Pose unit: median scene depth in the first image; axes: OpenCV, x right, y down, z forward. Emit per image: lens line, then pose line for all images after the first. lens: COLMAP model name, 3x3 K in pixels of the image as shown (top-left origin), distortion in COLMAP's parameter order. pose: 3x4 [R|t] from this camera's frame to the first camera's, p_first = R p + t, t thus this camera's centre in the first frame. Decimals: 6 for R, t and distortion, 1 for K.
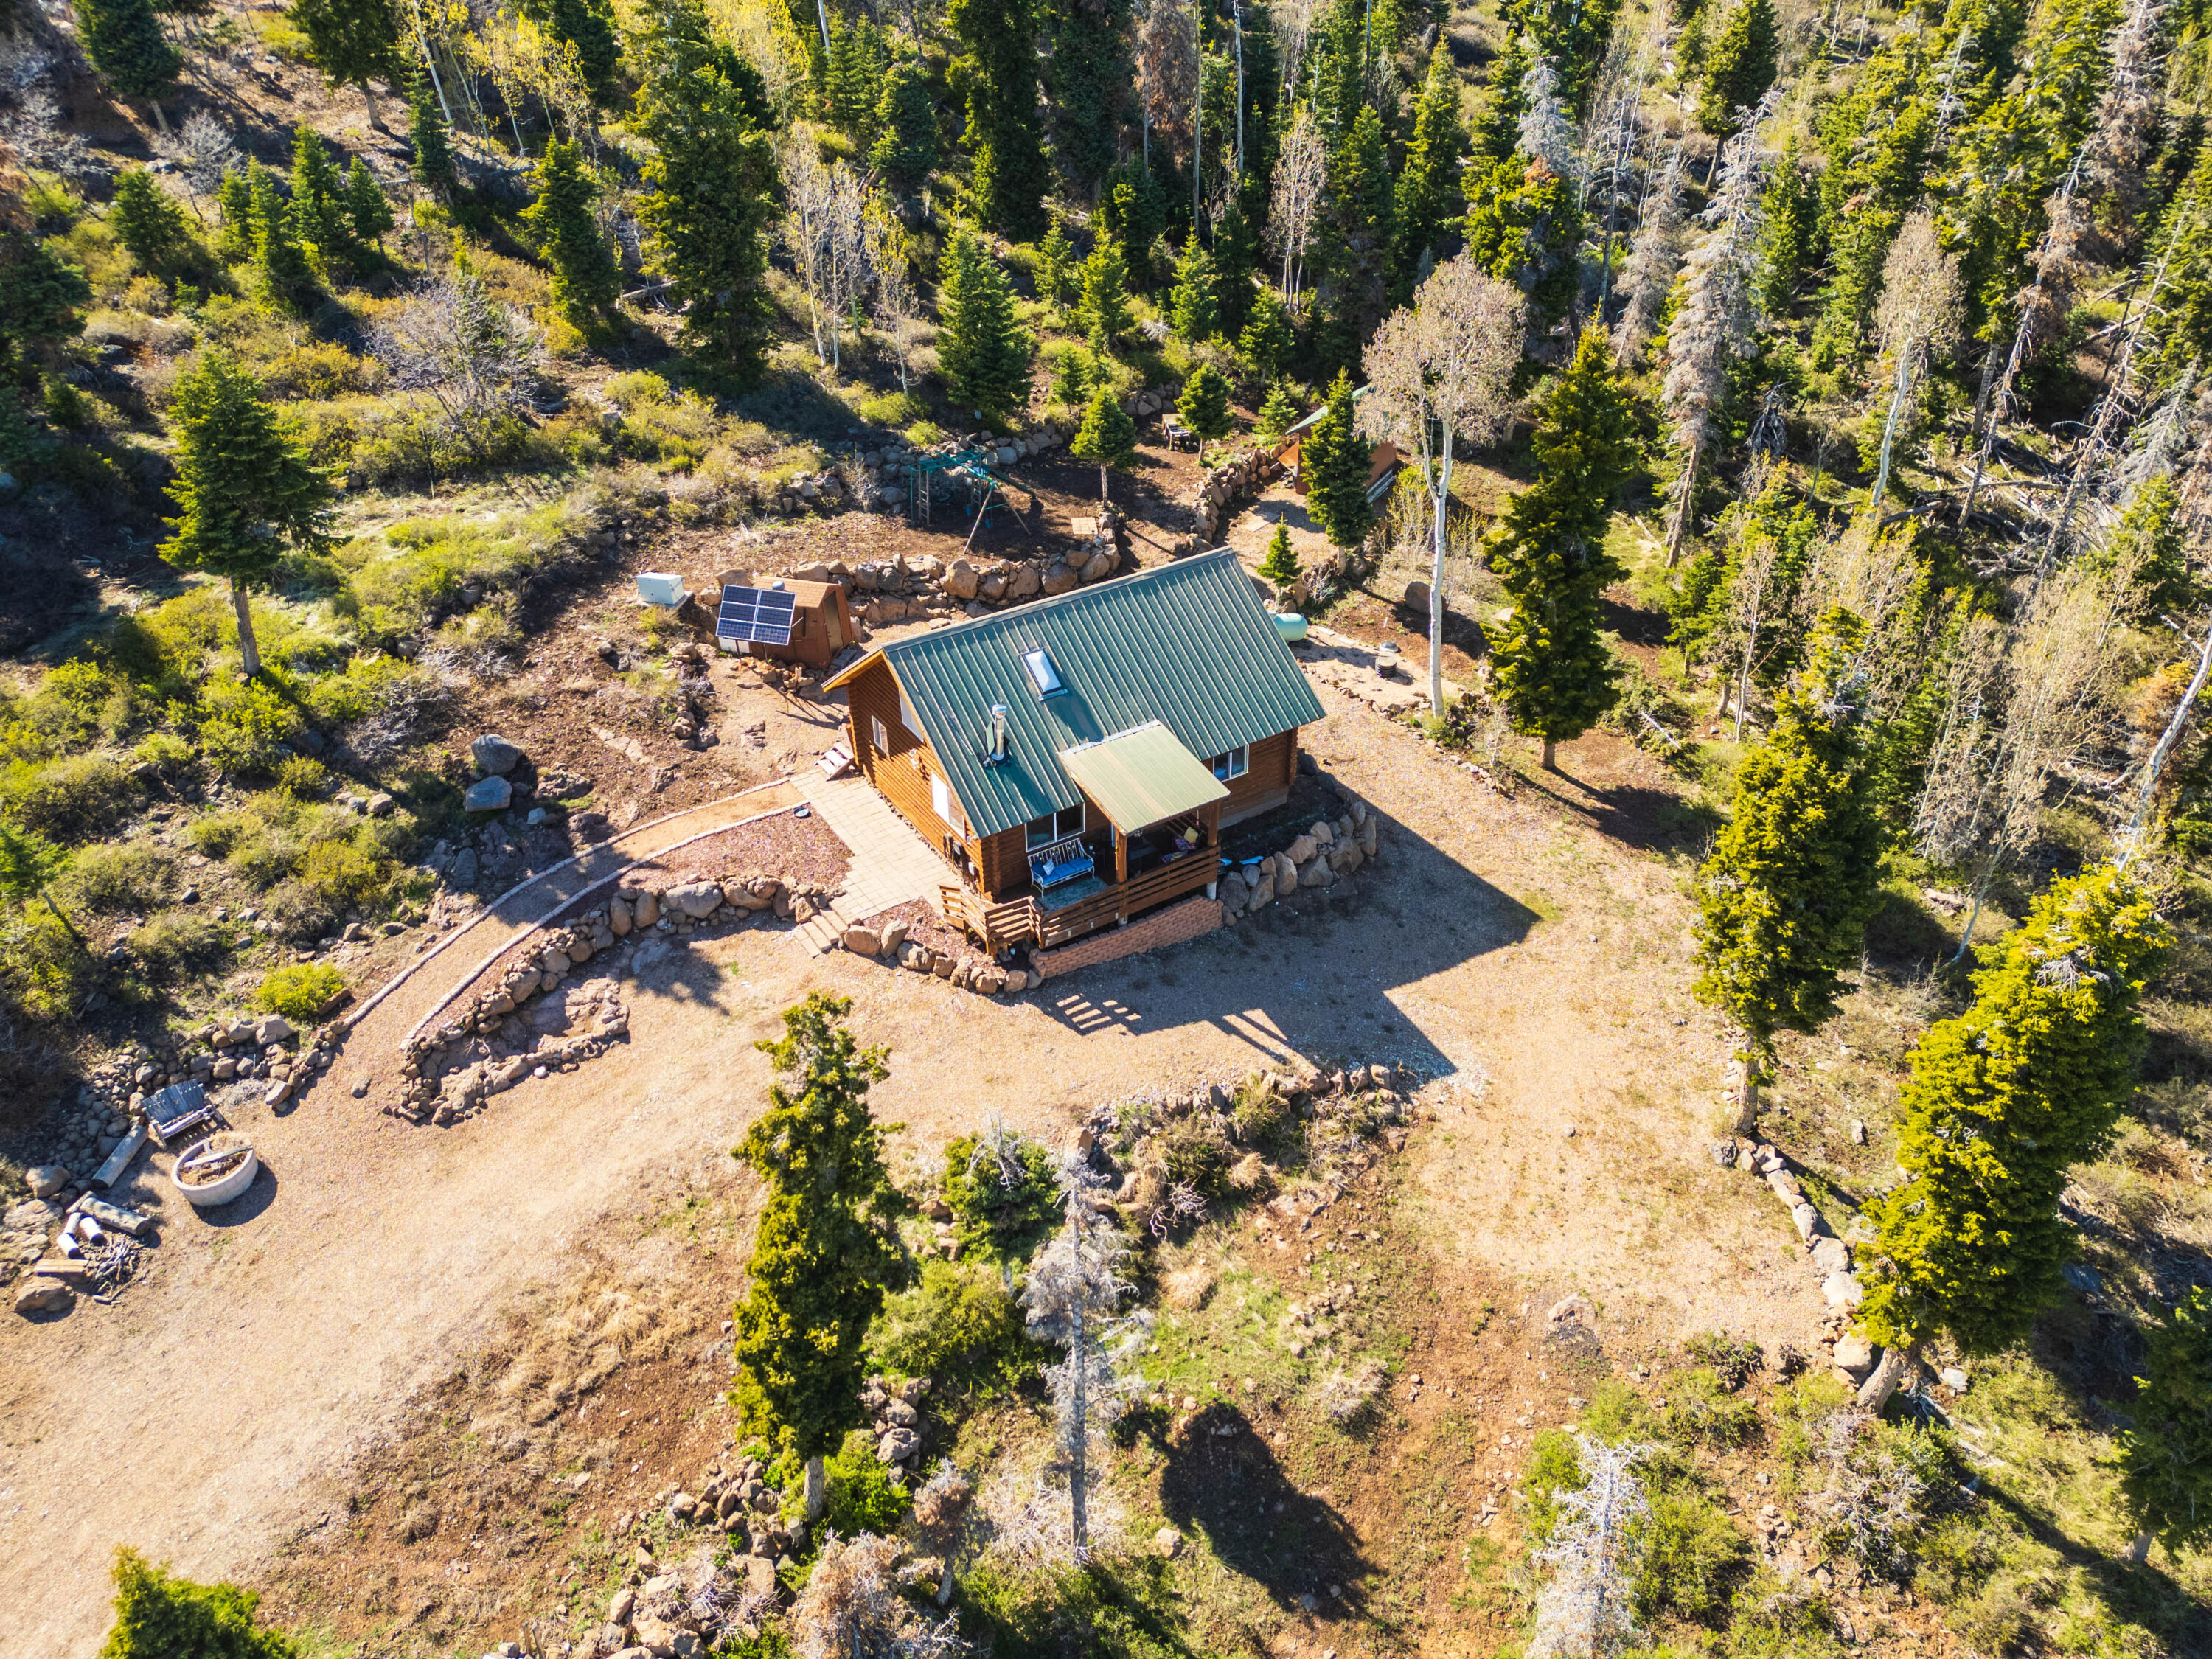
lens RADIAL K [[1549.0, 0, 1112.1], [0, 1549.0, 833.3], [0, 0, 1]] dist [0.081657, -0.074343]
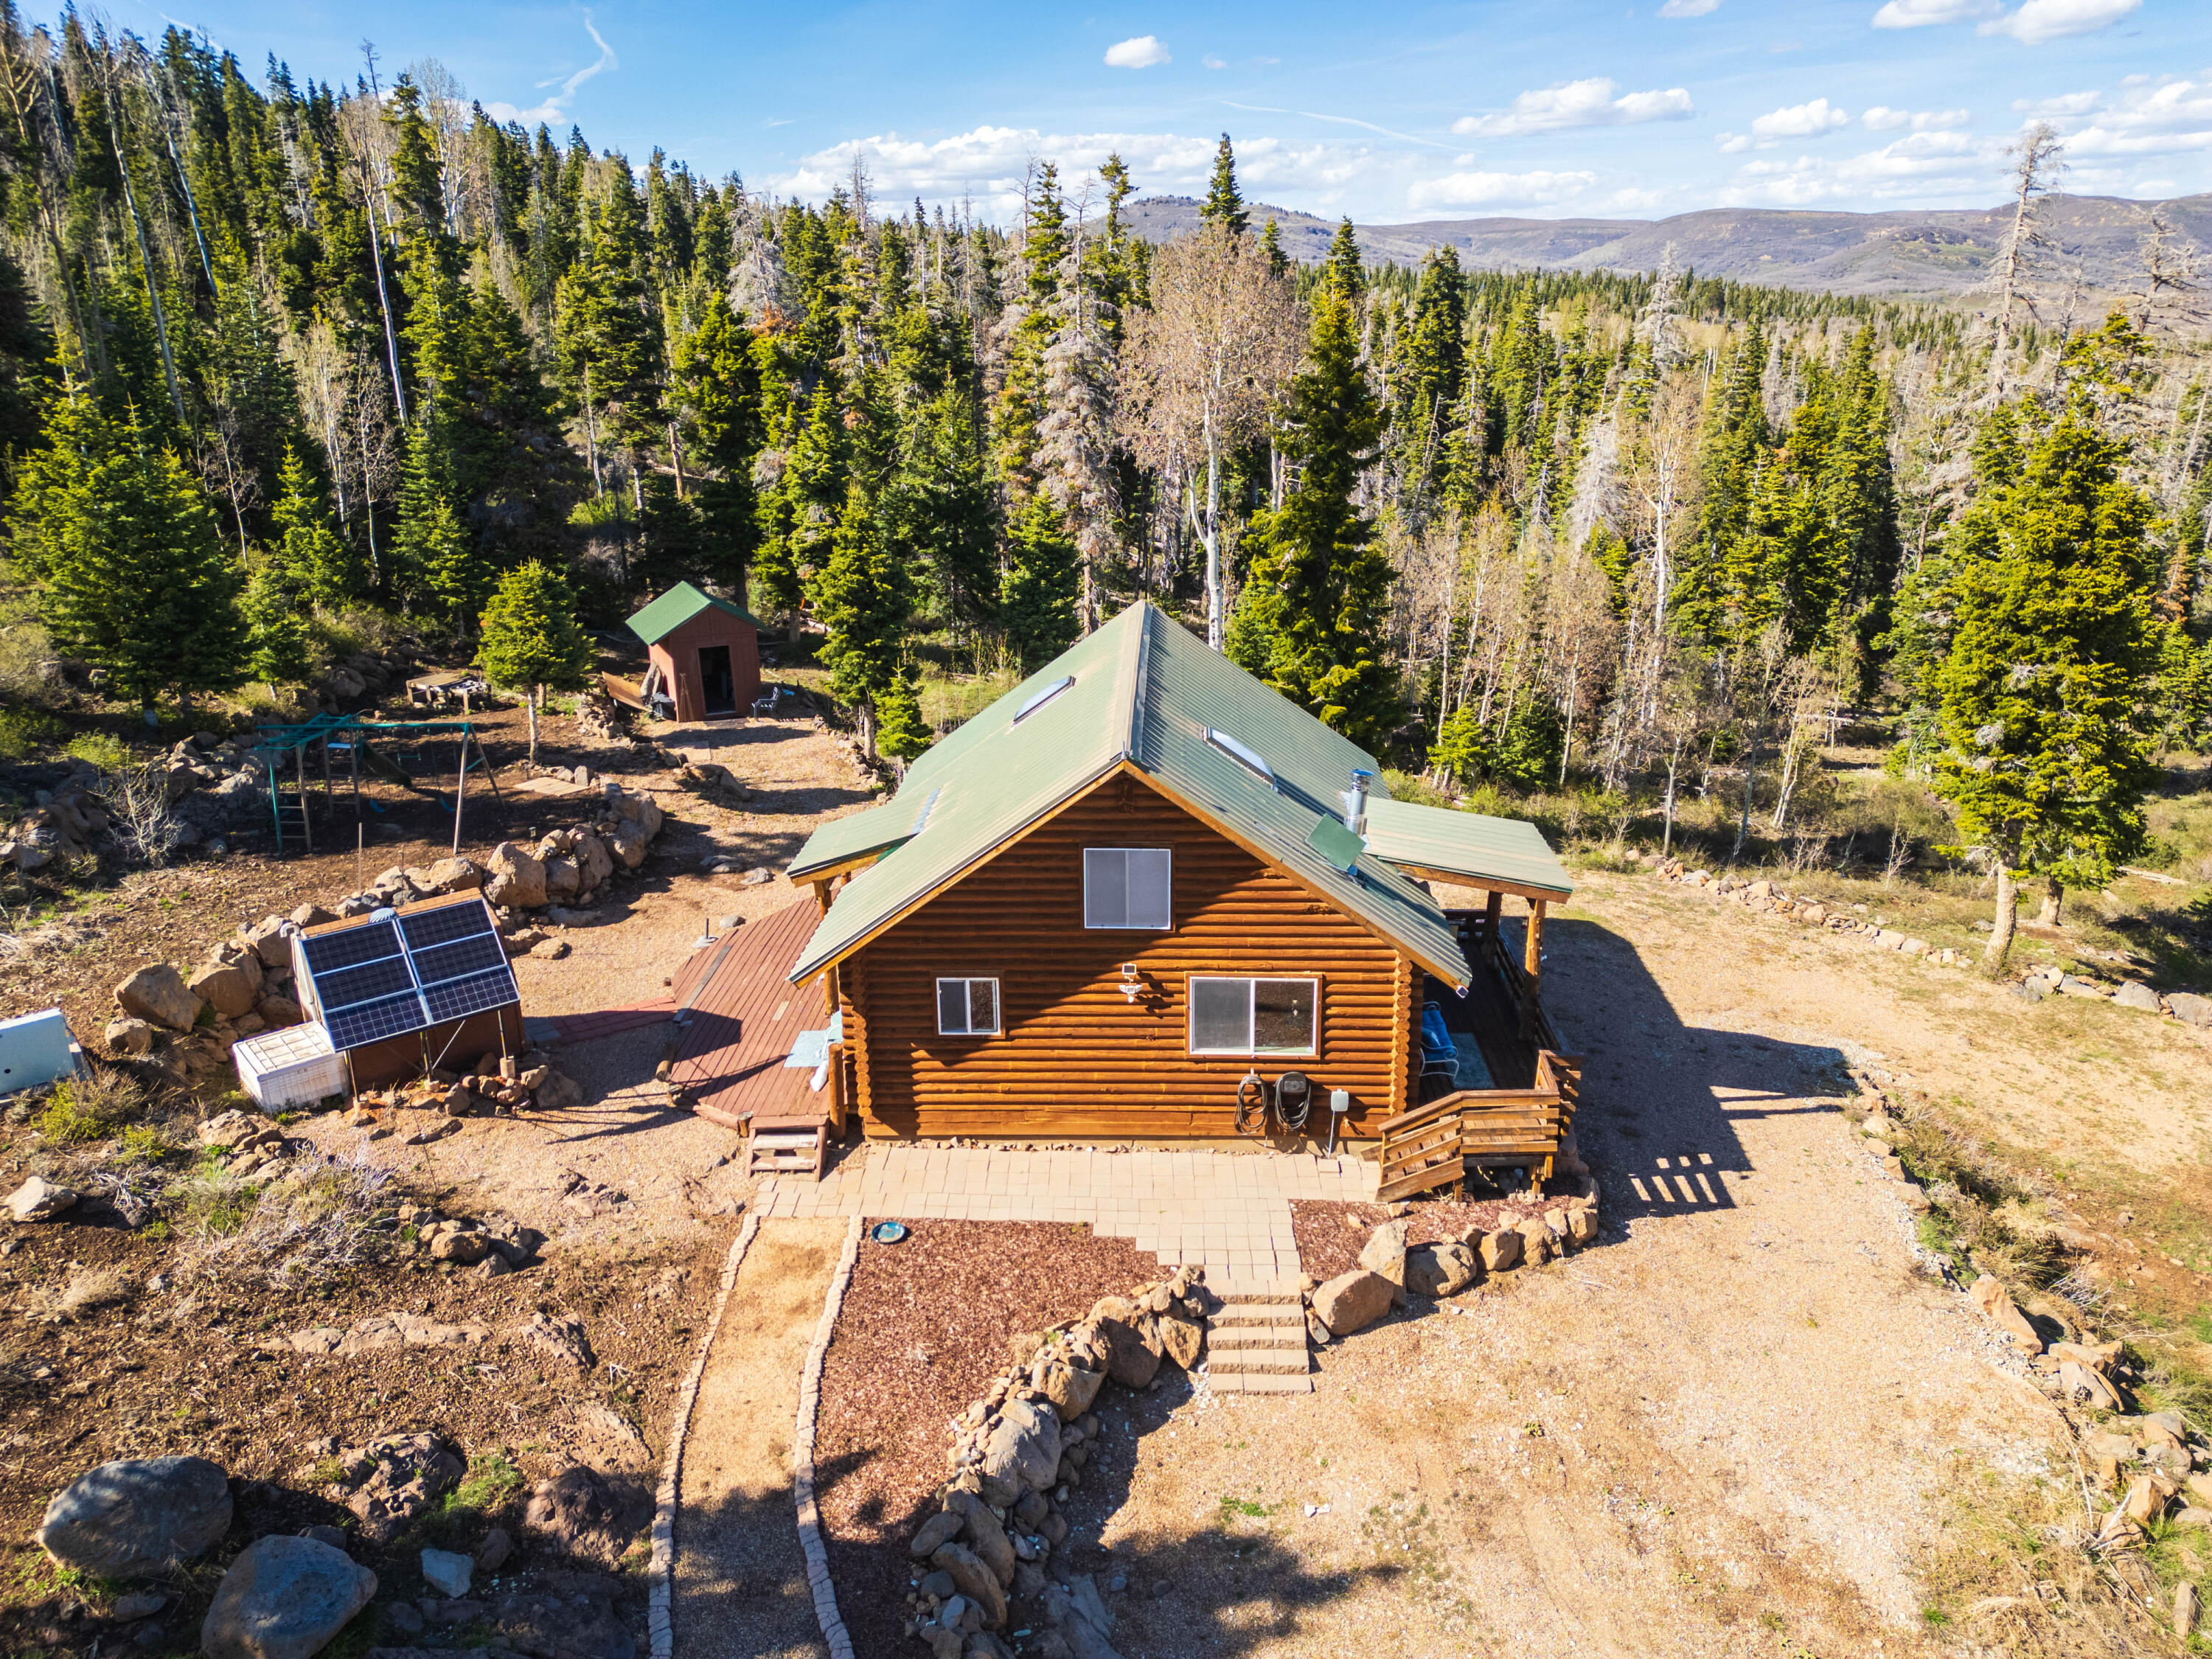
lens RADIAL K [[1549.0, 0, 1109.8], [0, 1549.0, 834.1], [0, 0, 1]] dist [0.081657, -0.074343]
pose [[0.567784, -0.257376, 0.781907, -0.509331], [0.461547, 0.886049, -0.043498, -0.070014], [-0.681613, 0.385584, 0.621875, 0.631647]]
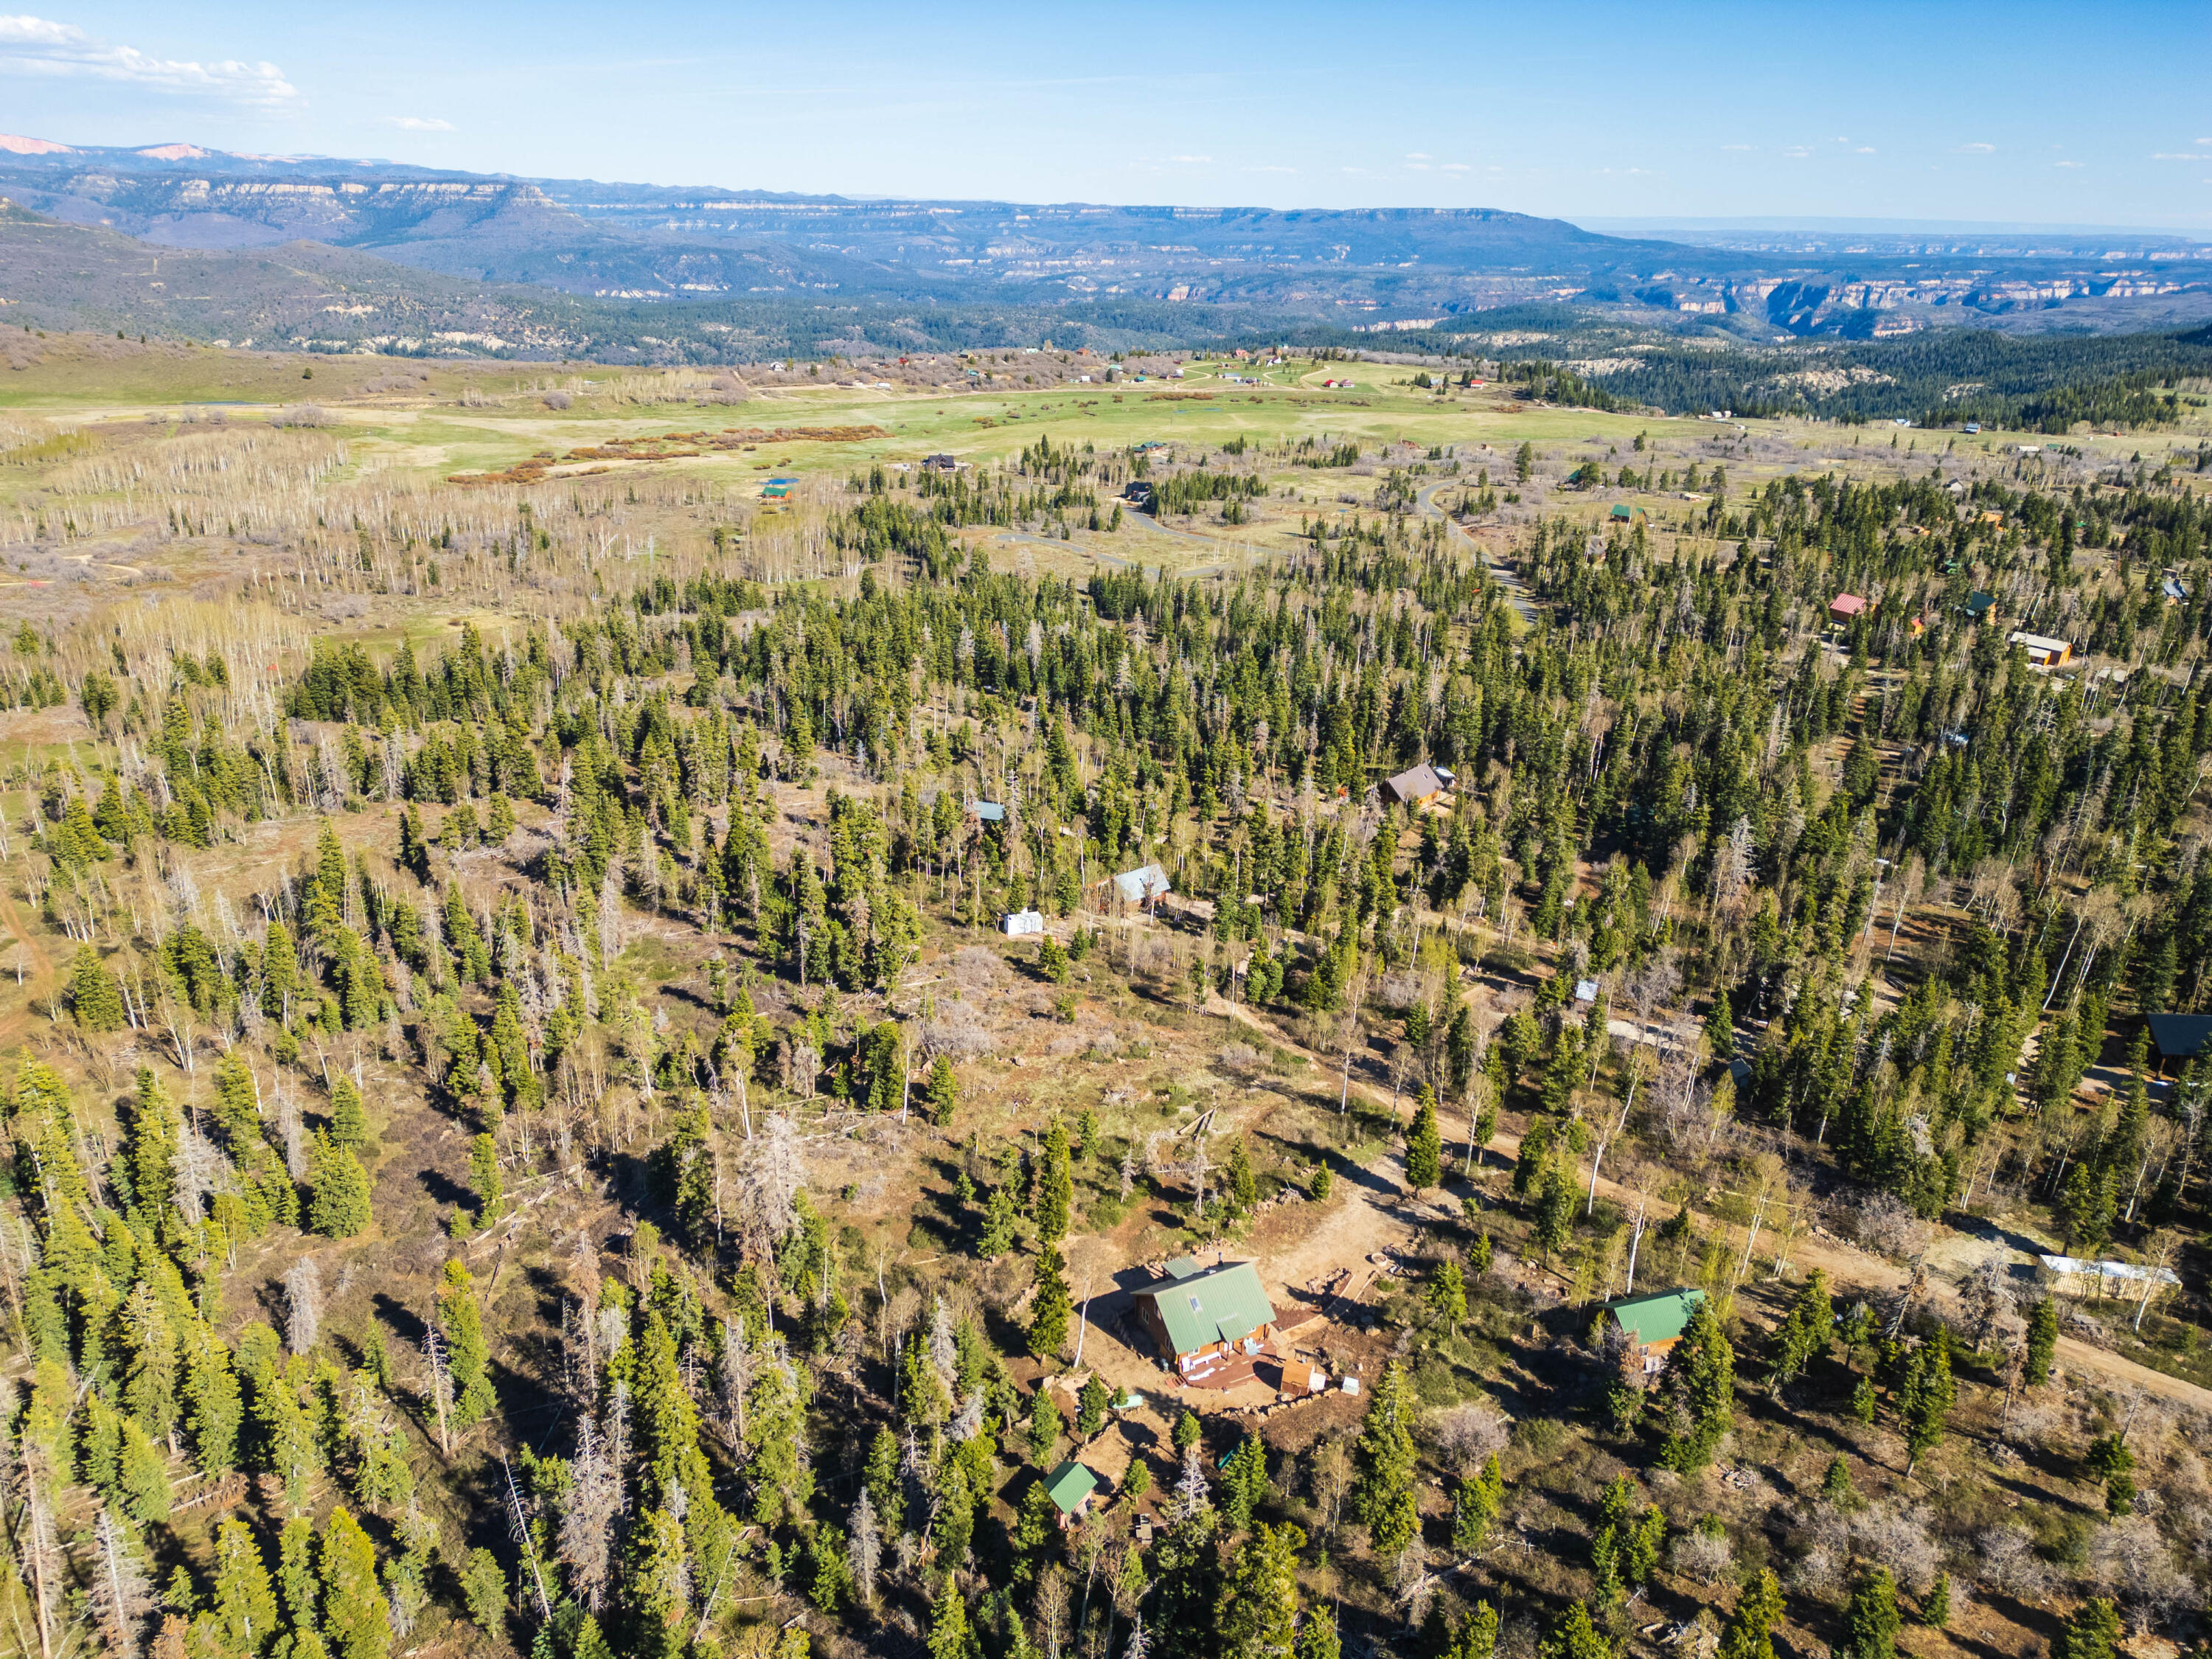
lens RADIAL K [[1549.0, 0, 1112.4], [0, 1549.0, 817.5], [0, 0, 1]] dist [0.081657, -0.074343]
pose [[-0.996836, -0.040360, 0.068482, -0.024253], [0.033780, 0.564765, 0.824560, -3.553473], [-0.071956, 0.824264, -0.561614, 2.071808]]
